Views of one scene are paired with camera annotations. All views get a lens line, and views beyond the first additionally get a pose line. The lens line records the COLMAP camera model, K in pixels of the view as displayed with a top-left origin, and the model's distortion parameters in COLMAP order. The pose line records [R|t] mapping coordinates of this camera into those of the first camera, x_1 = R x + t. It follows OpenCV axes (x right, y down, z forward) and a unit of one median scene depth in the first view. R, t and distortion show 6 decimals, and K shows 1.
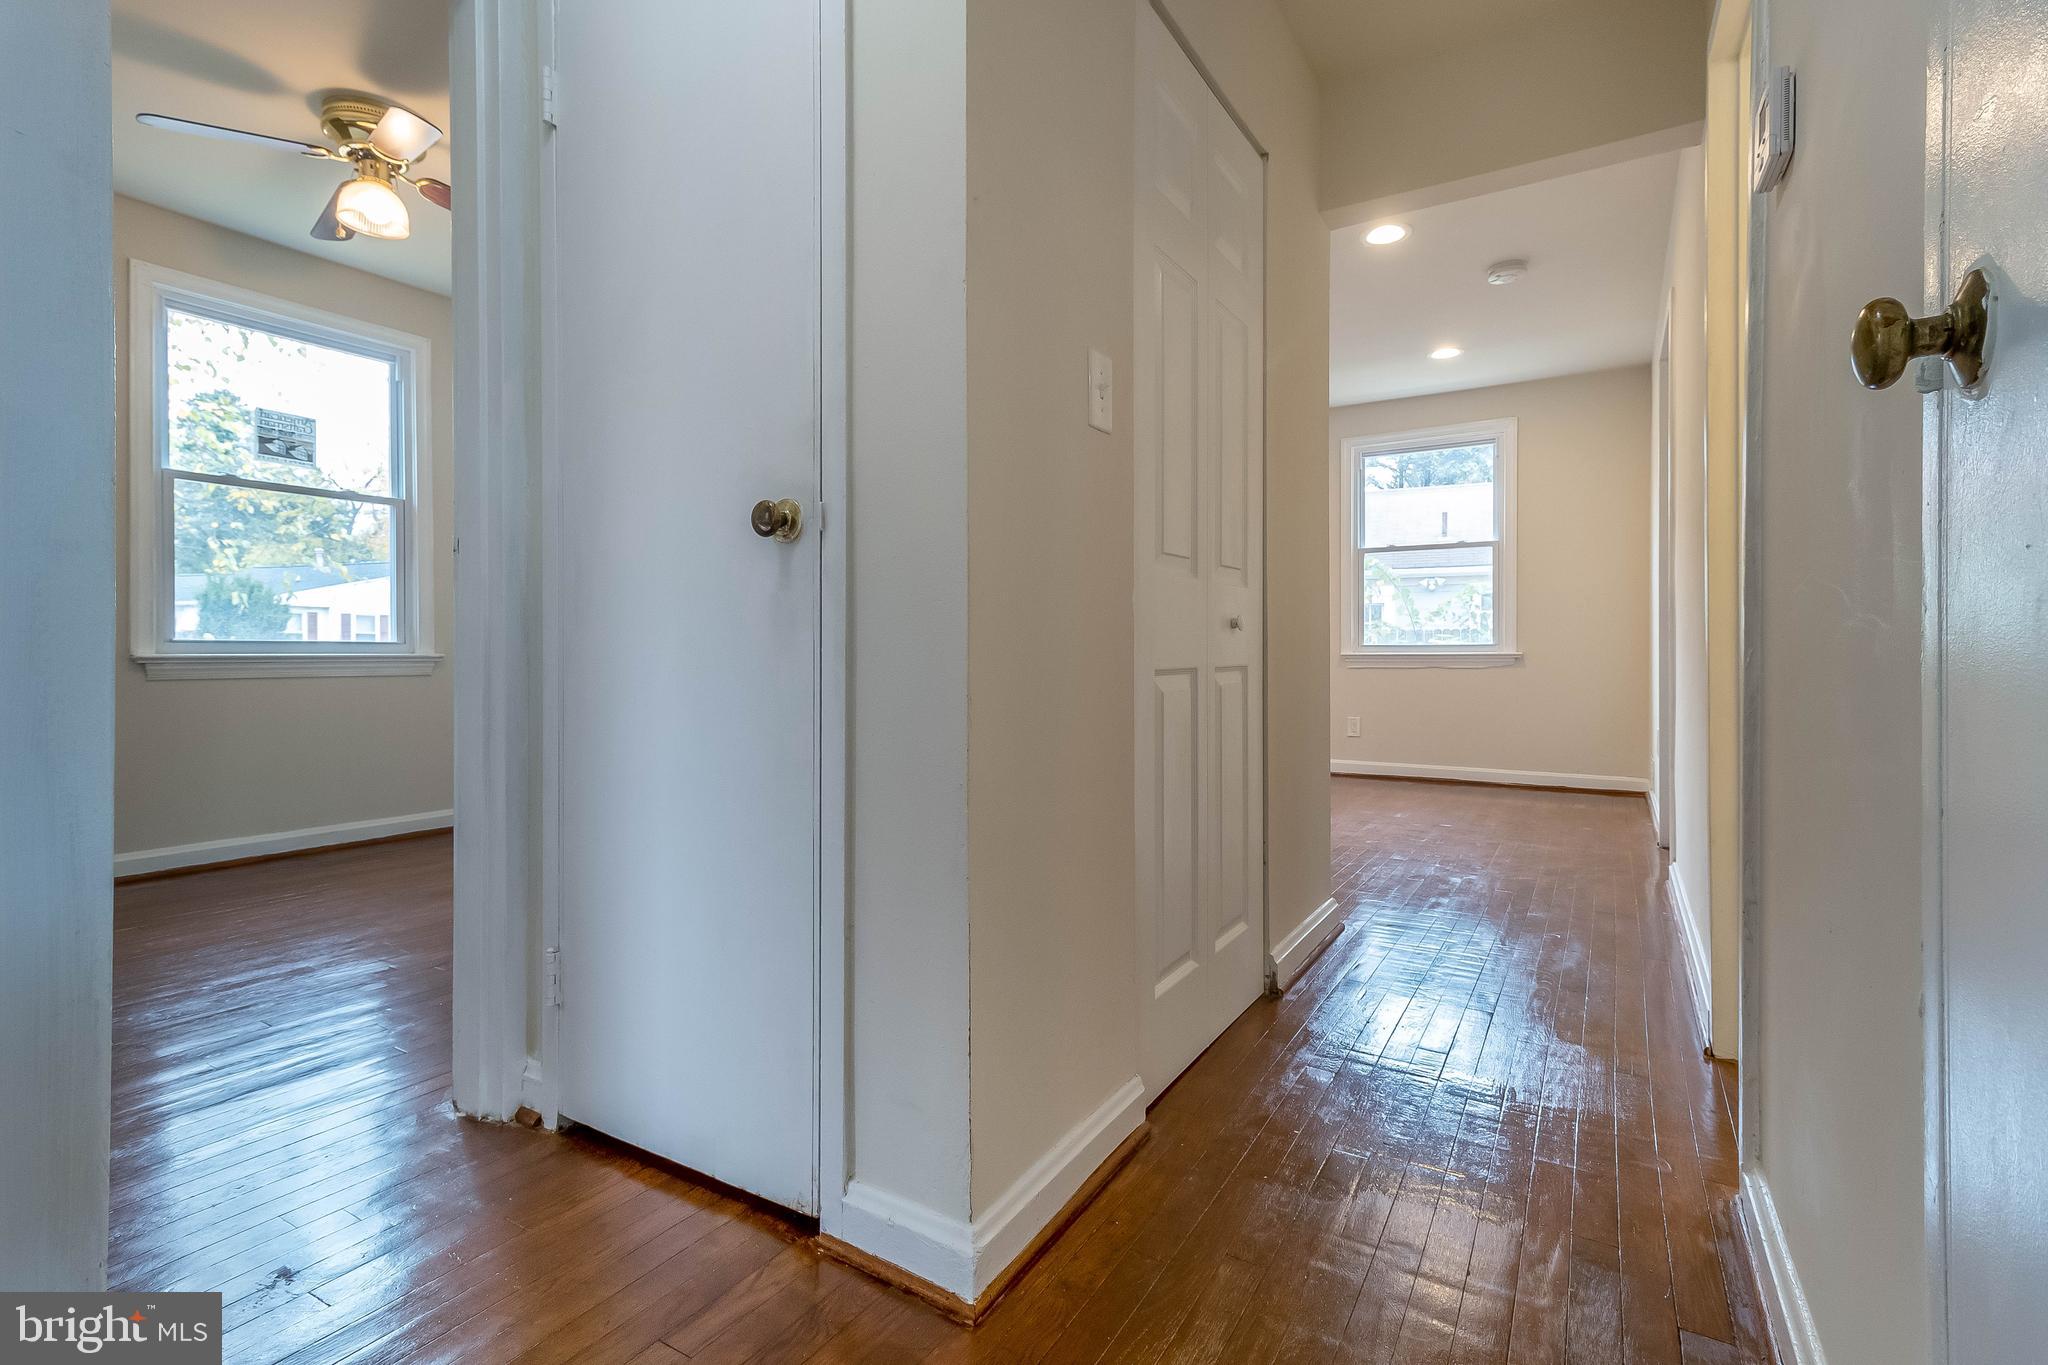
lens RADIAL K [[935.0, 0, 1008.9], [0, 935.0, 657.6], [0, 0, 1]] dist [0.011800, -0.001004]
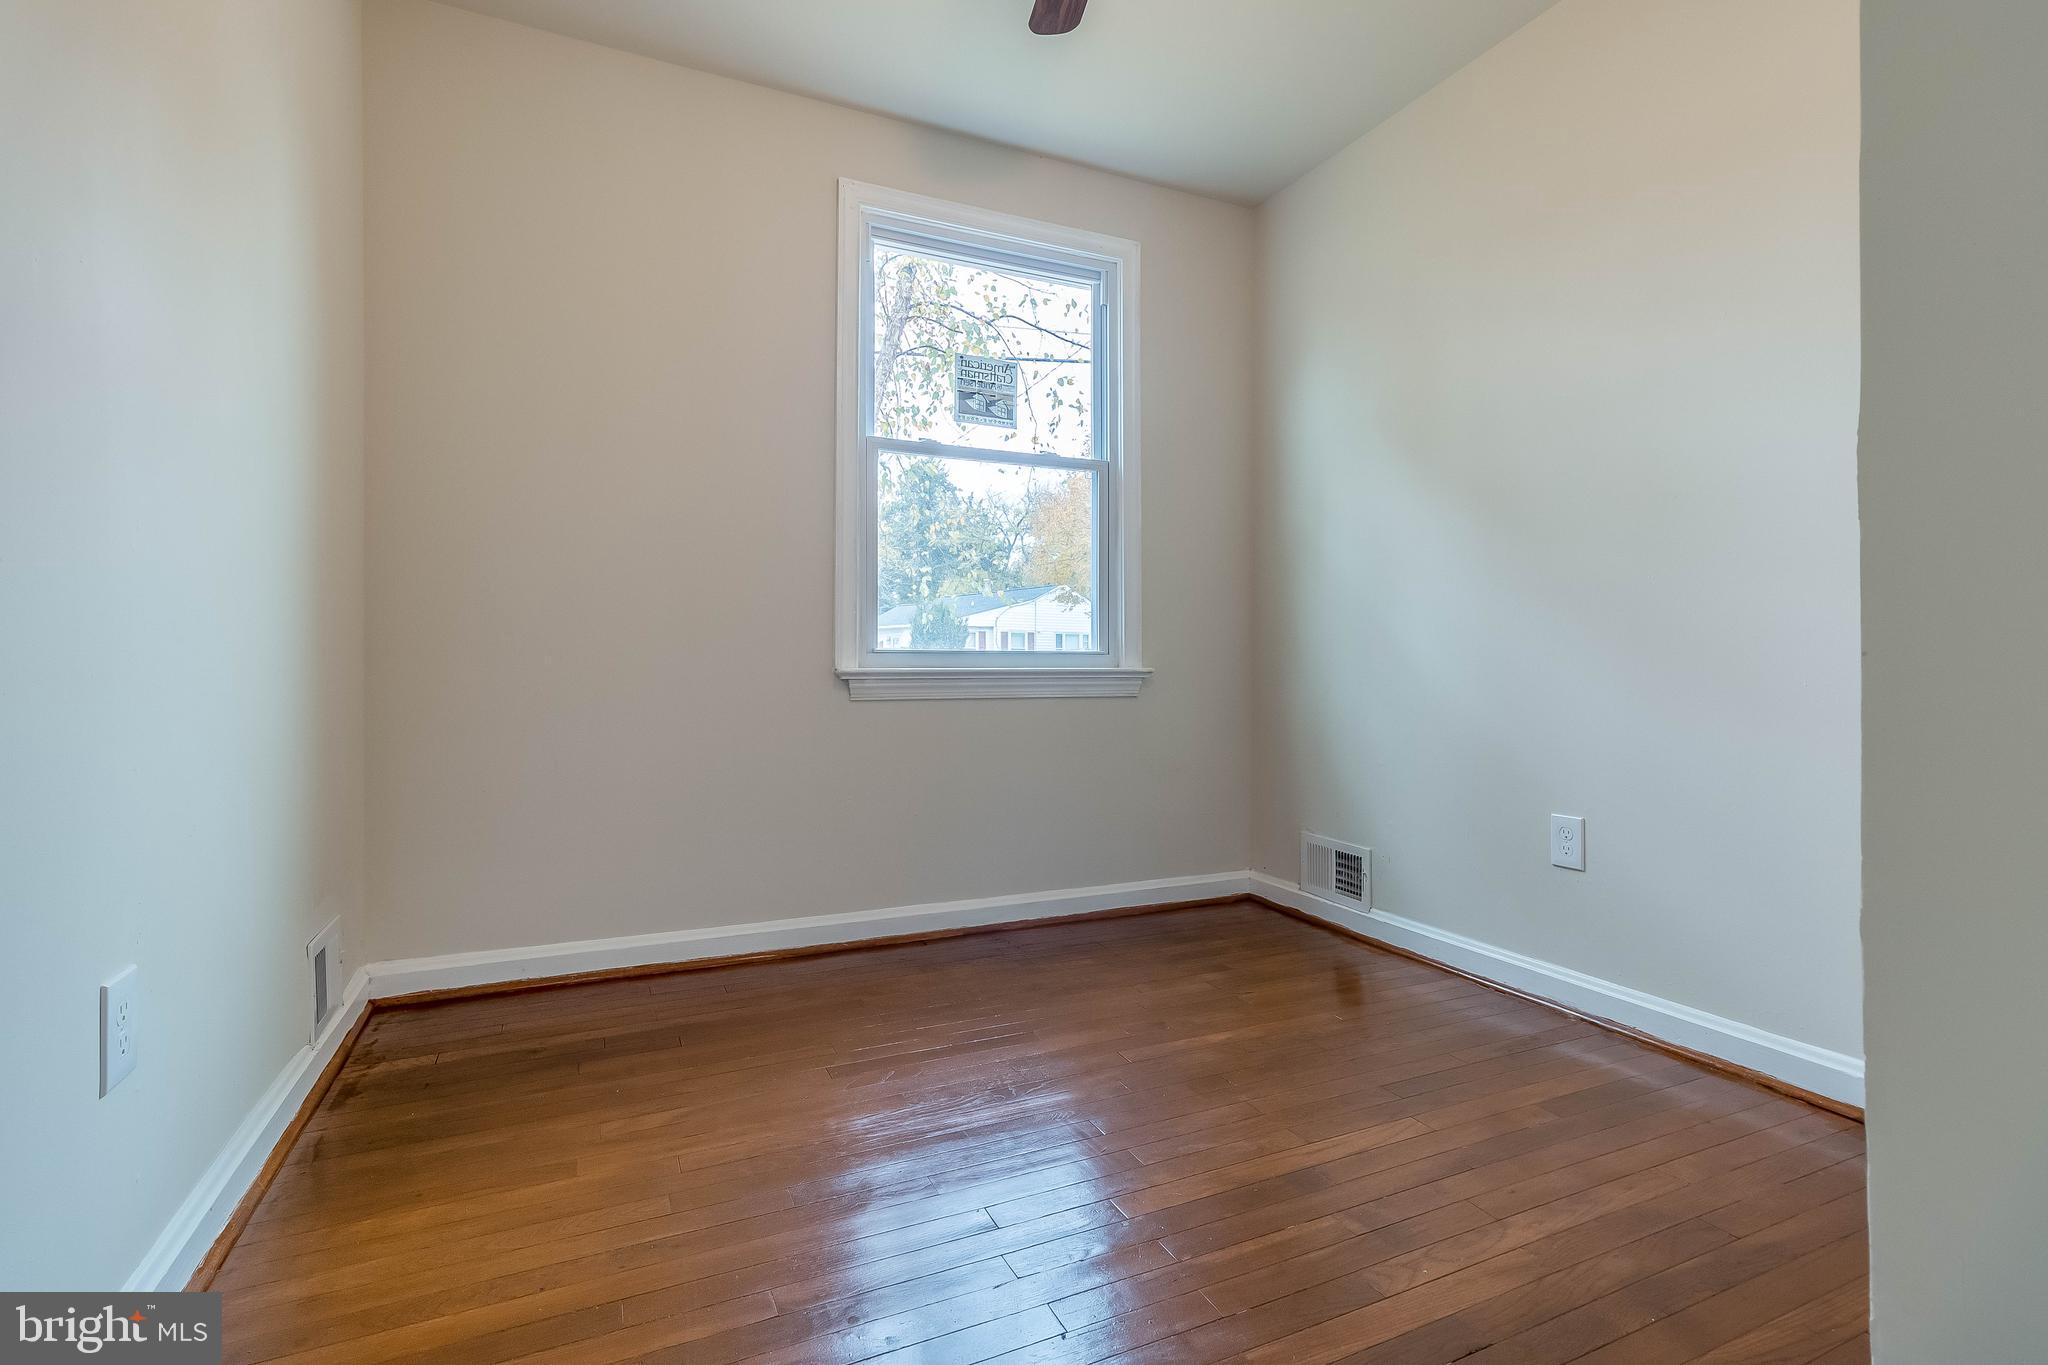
lens RADIAL K [[935.0, 0, 1015.3], [0, 935.0, 650.5], [0, 0, 1]] dist [0.011800, -0.001004]
pose [[0.825398, -0.007127, -0.564506, -0.305580], [-0.004227, 0.999814, -0.018804, -0.003684], [0.564535, 0.017907, 0.825215, 0.370570]]
